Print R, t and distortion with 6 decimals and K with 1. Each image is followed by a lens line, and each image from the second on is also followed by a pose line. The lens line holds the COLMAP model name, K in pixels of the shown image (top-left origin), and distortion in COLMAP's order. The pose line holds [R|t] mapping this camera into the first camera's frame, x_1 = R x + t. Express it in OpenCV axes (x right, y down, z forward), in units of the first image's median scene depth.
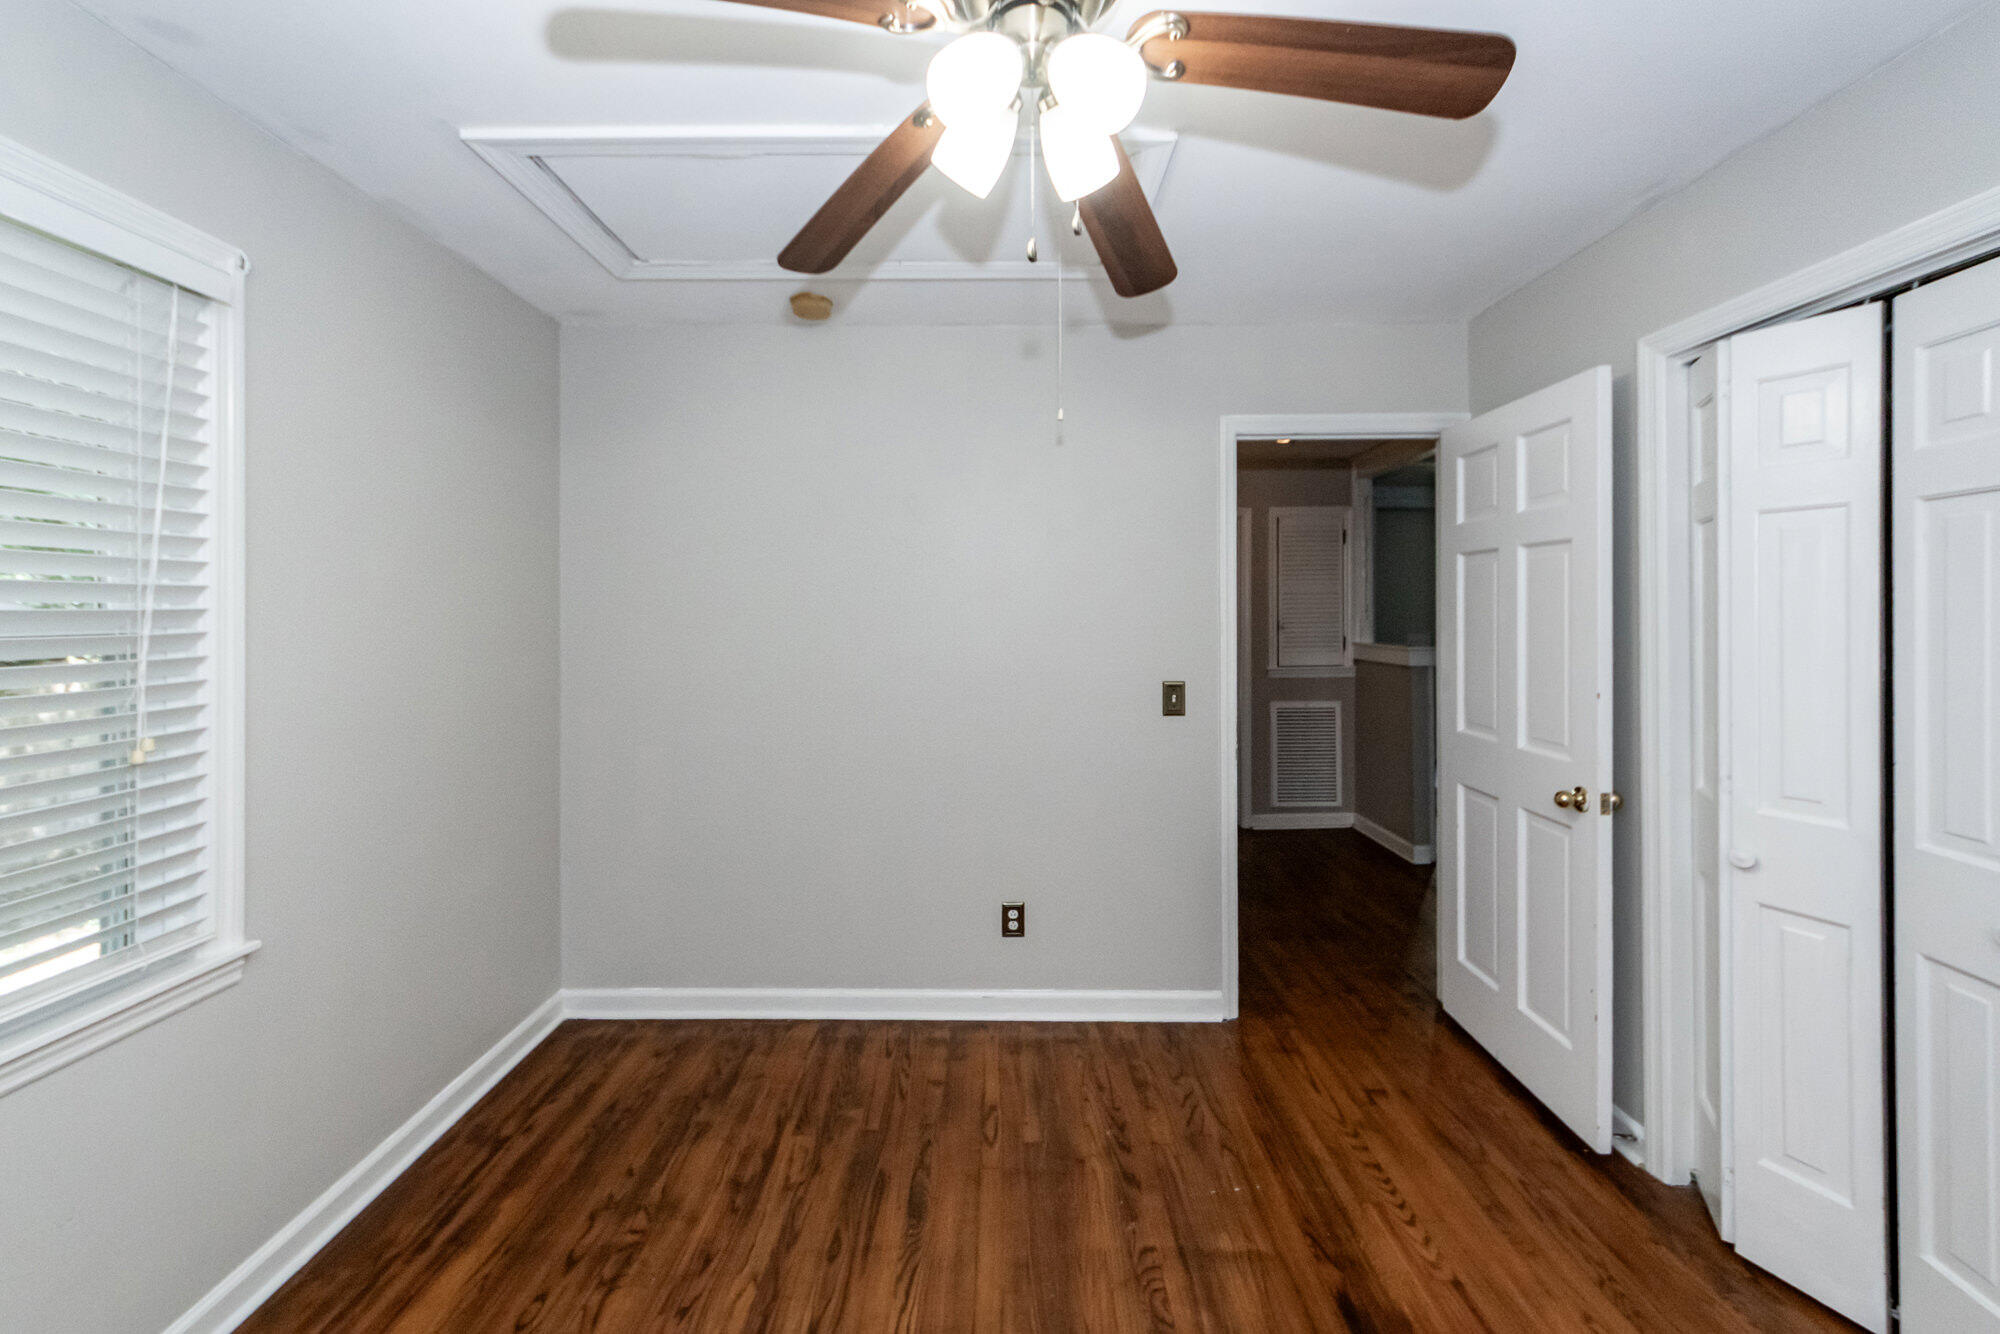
lens RADIAL K [[804.7, 0, 994.0], [0, 804.7, 581.4], [0, 0, 1]] dist [-0.000909, -0.000132]
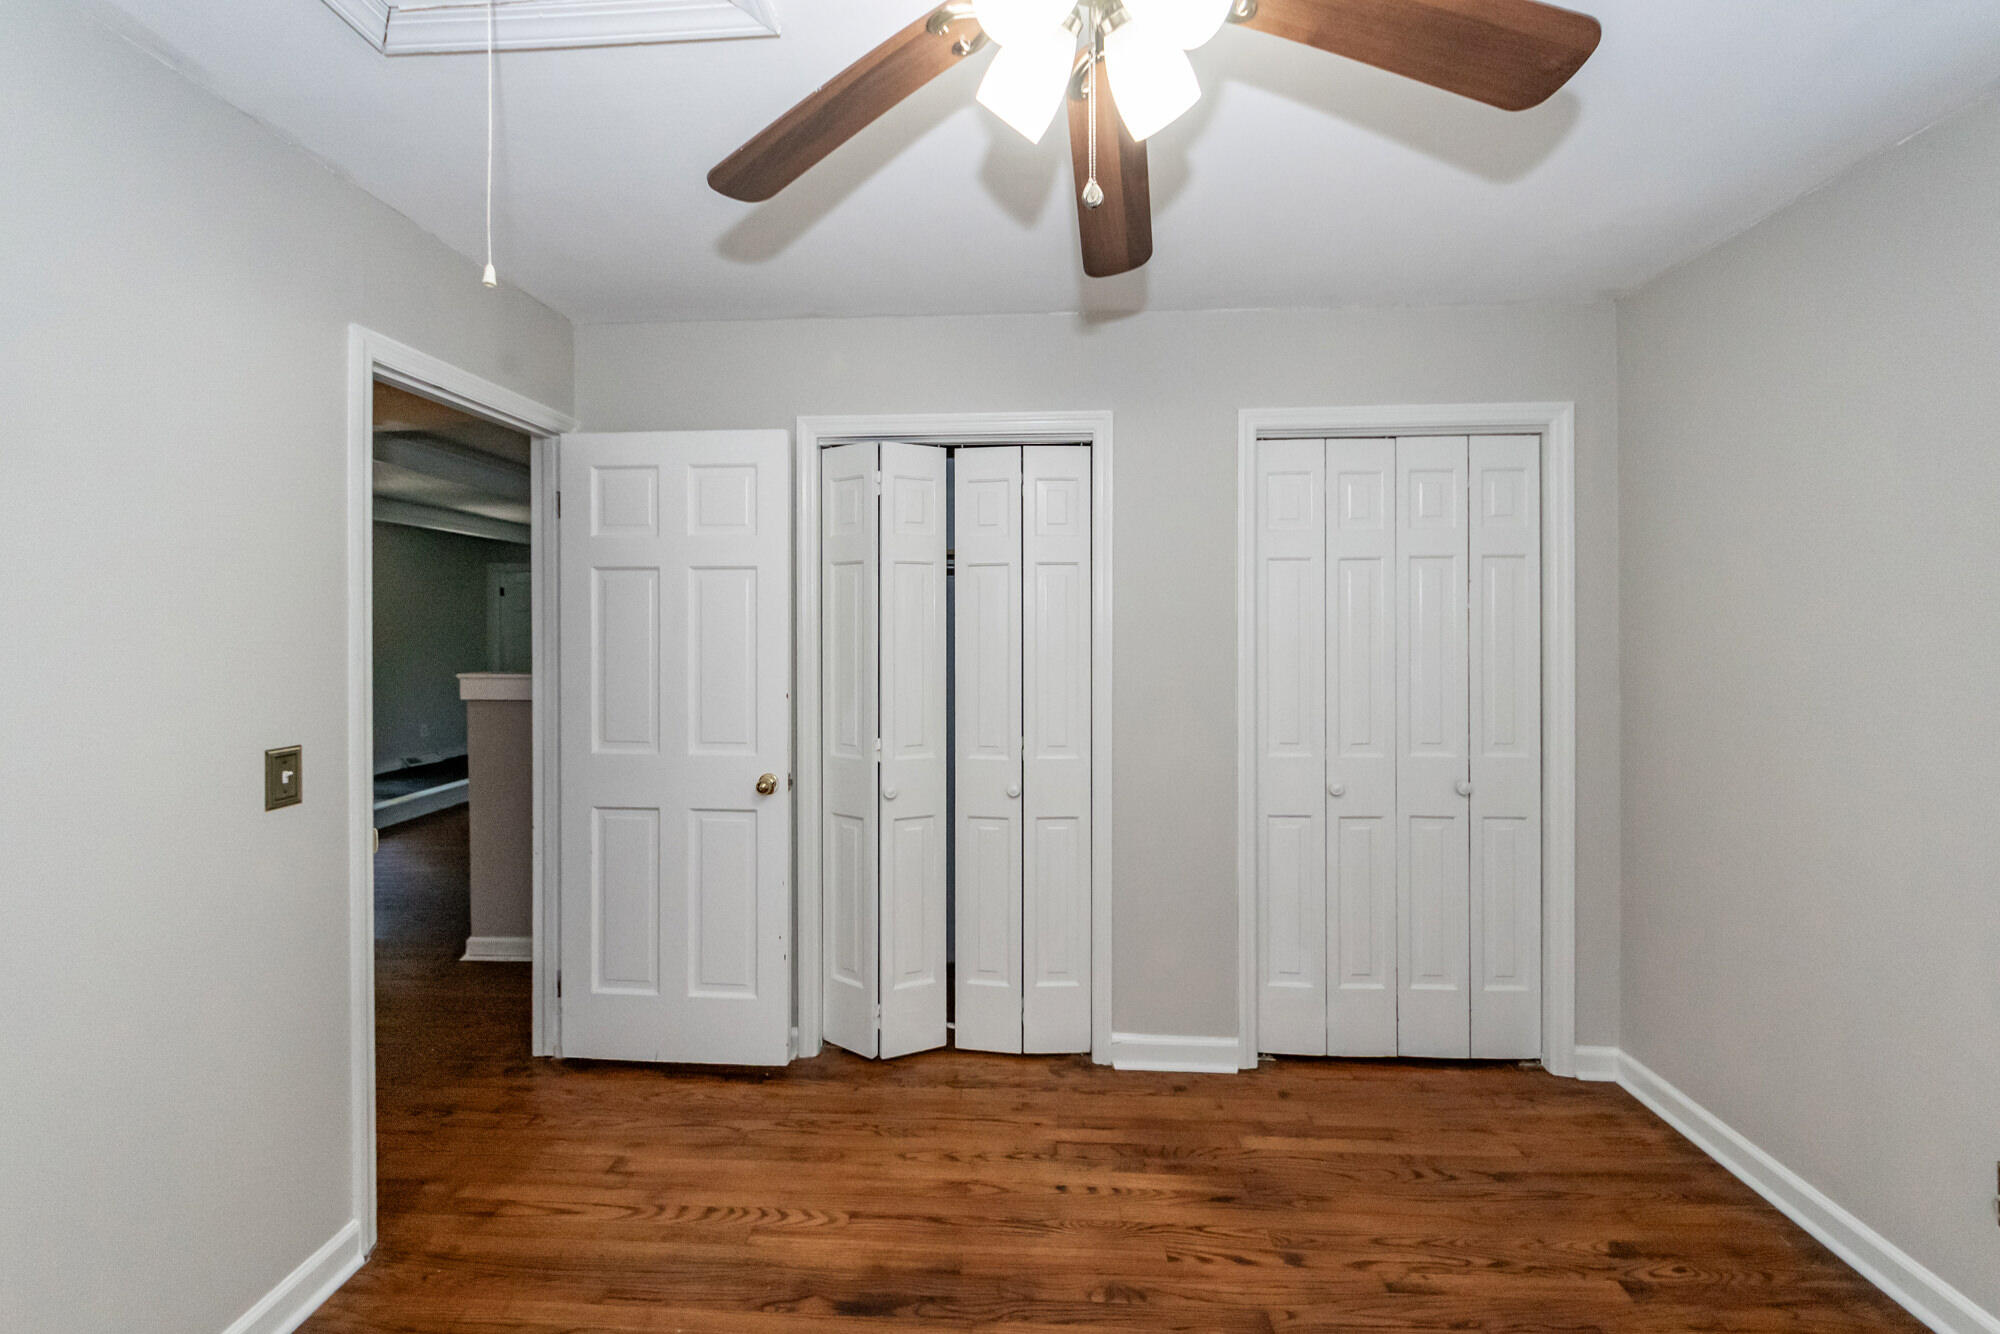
lens RADIAL K [[774.2, 0, 990.9], [0, 774.2, 624.8], [0, 0, 1]] dist [-0.000572, -0.000738]
pose [[0.041124, 0.019688, 0.998960, -0.433679], [-0.025022, 0.999513, -0.018669, 0.046029], [-0.998841, -0.024228, 0.041597, 0.644531]]
